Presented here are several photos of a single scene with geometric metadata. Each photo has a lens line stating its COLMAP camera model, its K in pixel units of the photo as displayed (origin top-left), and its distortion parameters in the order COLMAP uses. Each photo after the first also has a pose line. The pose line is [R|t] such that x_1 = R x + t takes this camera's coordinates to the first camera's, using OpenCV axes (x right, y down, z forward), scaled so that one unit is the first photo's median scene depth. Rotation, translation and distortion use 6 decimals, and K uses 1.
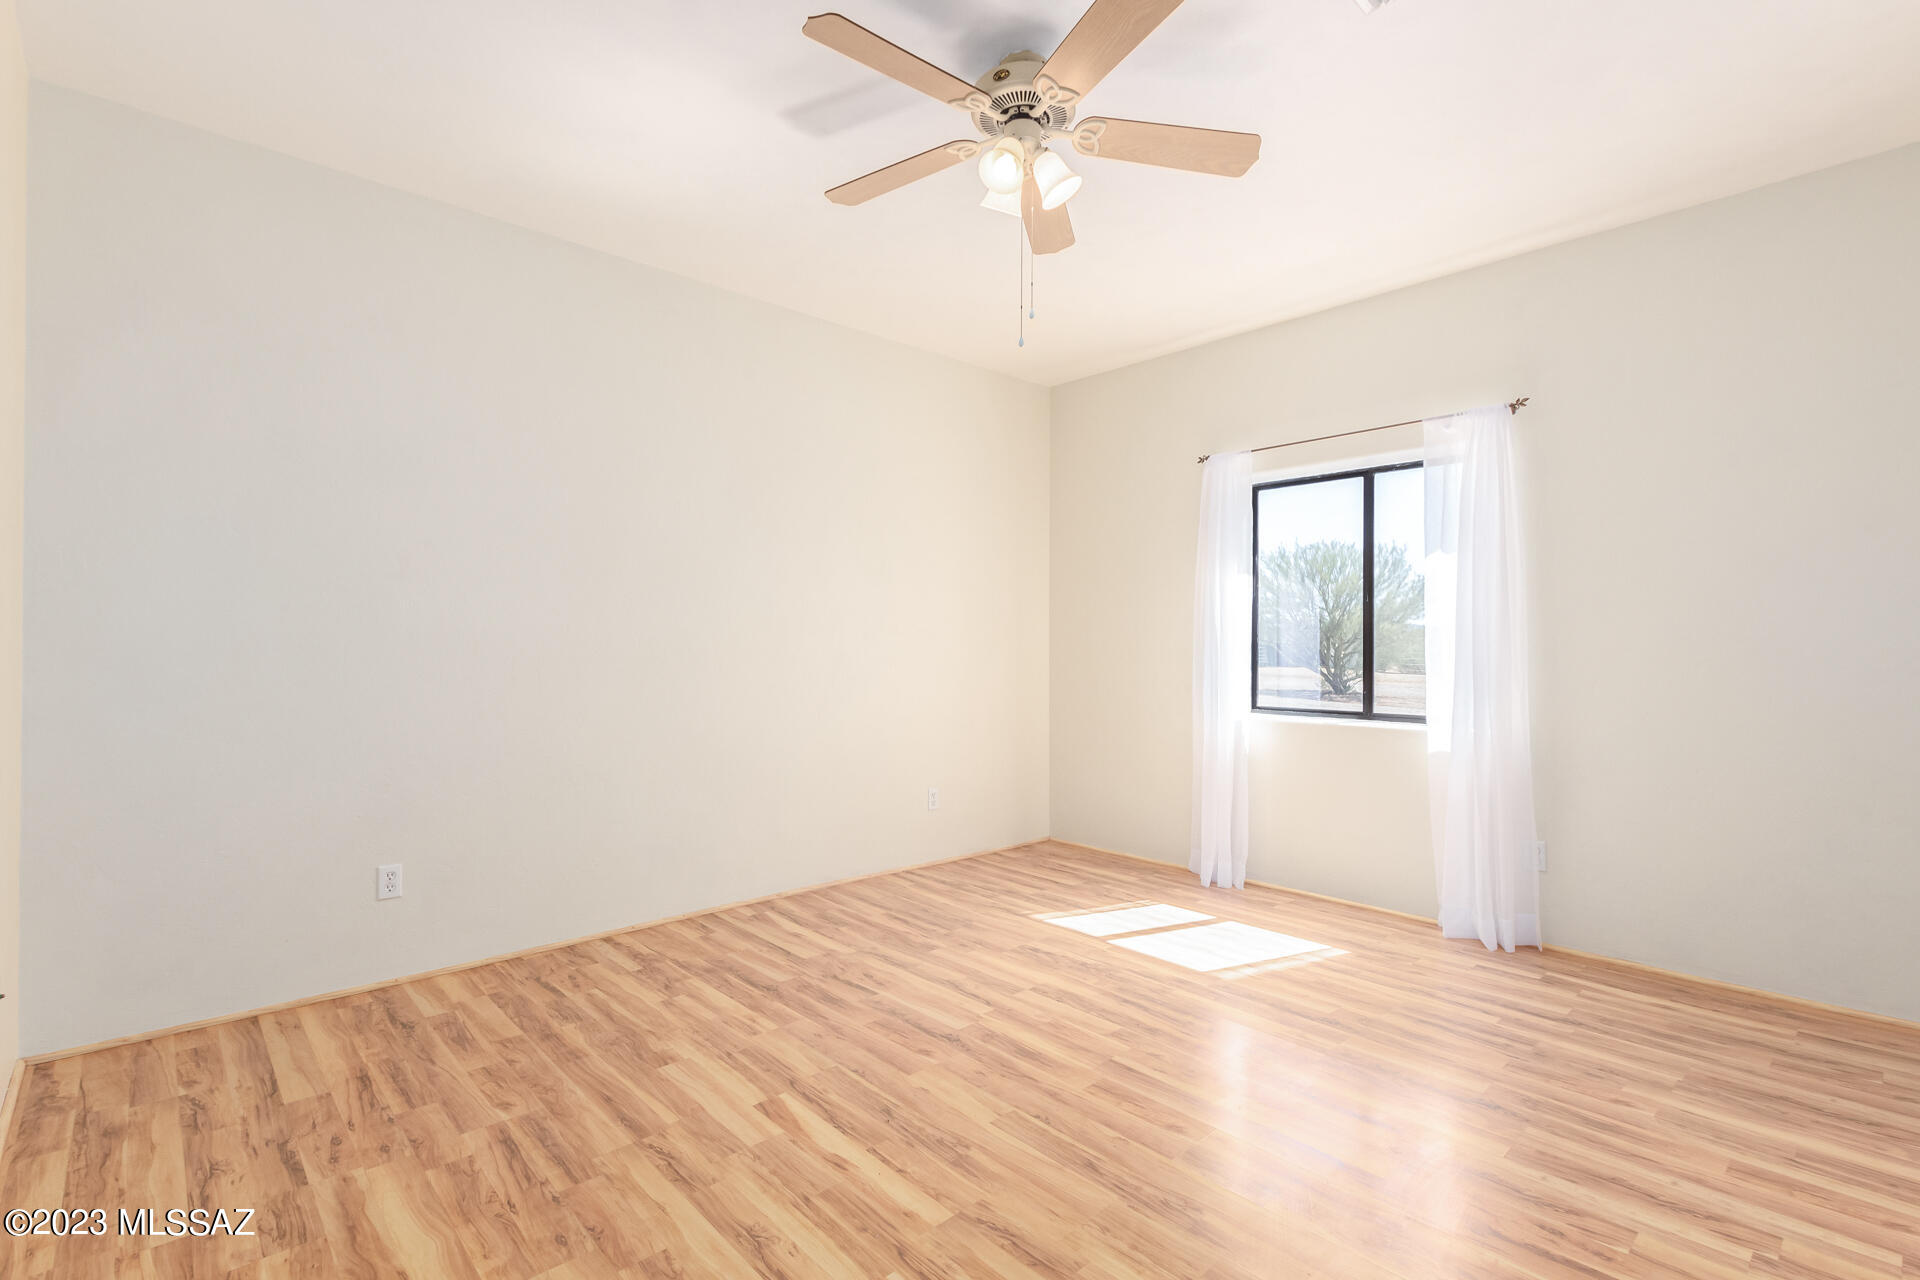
lens RADIAL K [[877.3, 0, 963.1], [0, 877.3, 644.0], [0, 0, 1]] dist [0.004712, 0.000471]
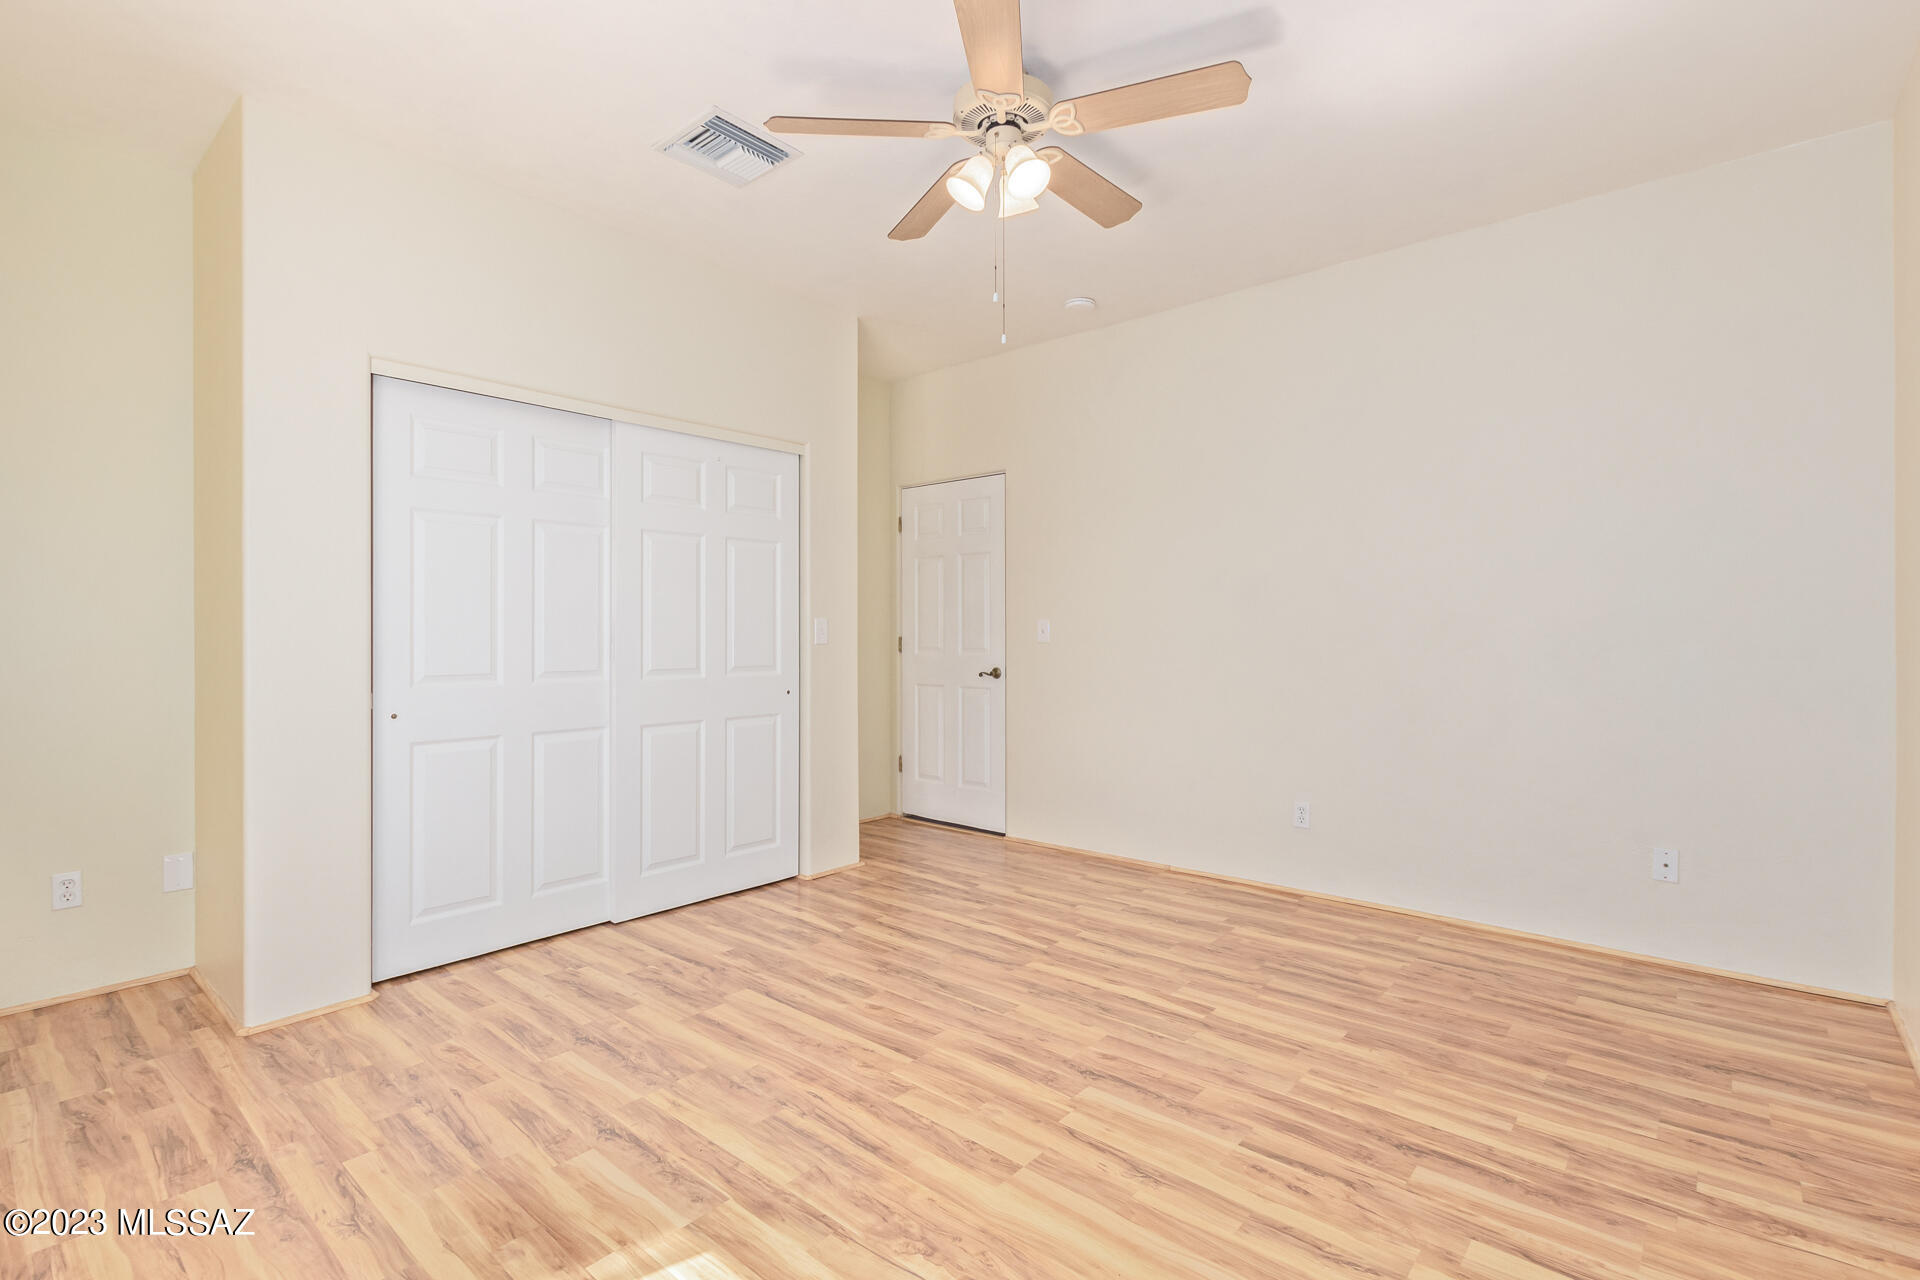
lens RADIAL K [[877.3, 0, 973.8], [0, 877.3, 631.9], [0, 0, 1]] dist [0.004712, 0.000471]
pose [[-0.990053, -0.001084, -0.140694, 0.224612], [-0.000355, 0.999986, -0.005210, 0.009948], [0.140697, -0.005108, -0.990039, 1.839541]]
